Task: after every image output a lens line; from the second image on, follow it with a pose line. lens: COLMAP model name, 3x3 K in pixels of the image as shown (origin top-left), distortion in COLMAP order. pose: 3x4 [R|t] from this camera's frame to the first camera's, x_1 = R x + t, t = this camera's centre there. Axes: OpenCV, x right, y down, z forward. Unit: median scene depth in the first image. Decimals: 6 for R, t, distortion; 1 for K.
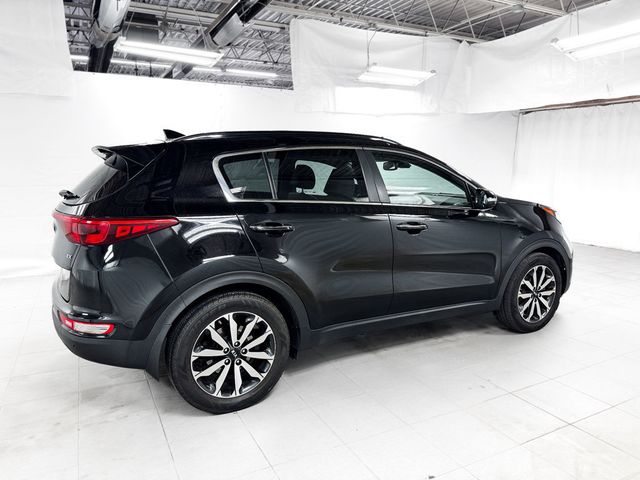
lens RADIAL K [[456.3, 0, 316.9], [0, 456.3, 221.2], [0, 0, 1]] dist [-0.002835, -0.001928]
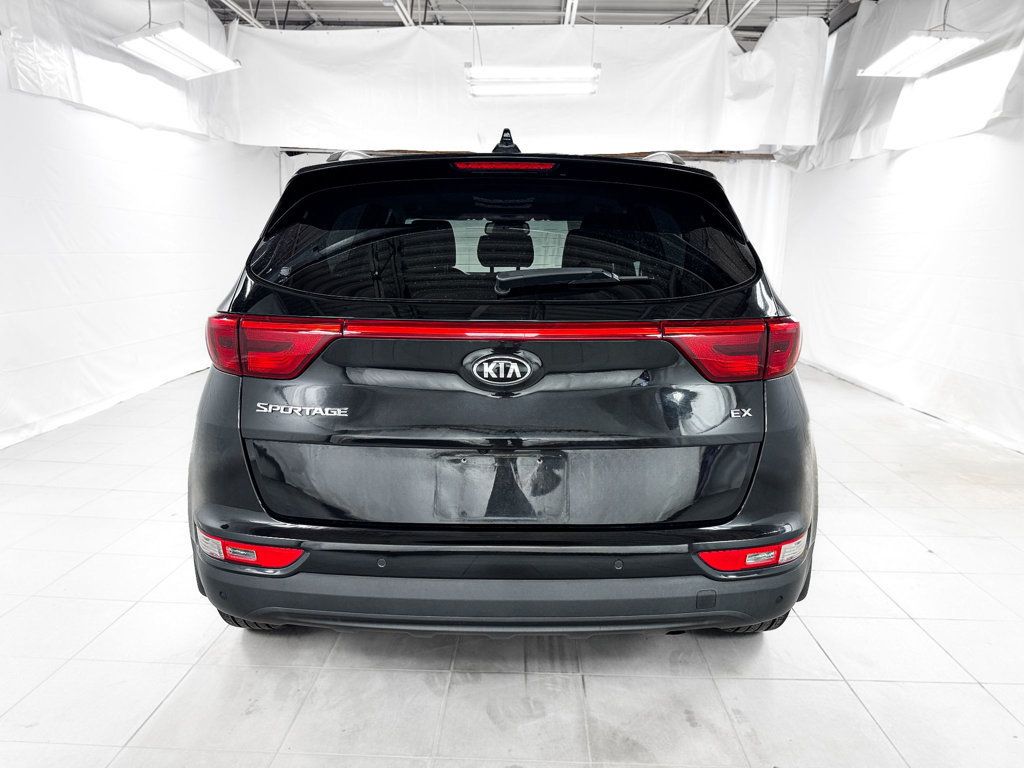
lens RADIAL K [[730.0, 0, 507.1], [0, 730.0, 353.9], [0, 0, 1]] dist [-0.002835, -0.001928]
pose [[0.488836, -0.115624, 0.864680, -0.789841], [0.083268, 0.992837, 0.085686, -0.037452], [-0.868393, 0.030114, 0.494962, 0.533130]]
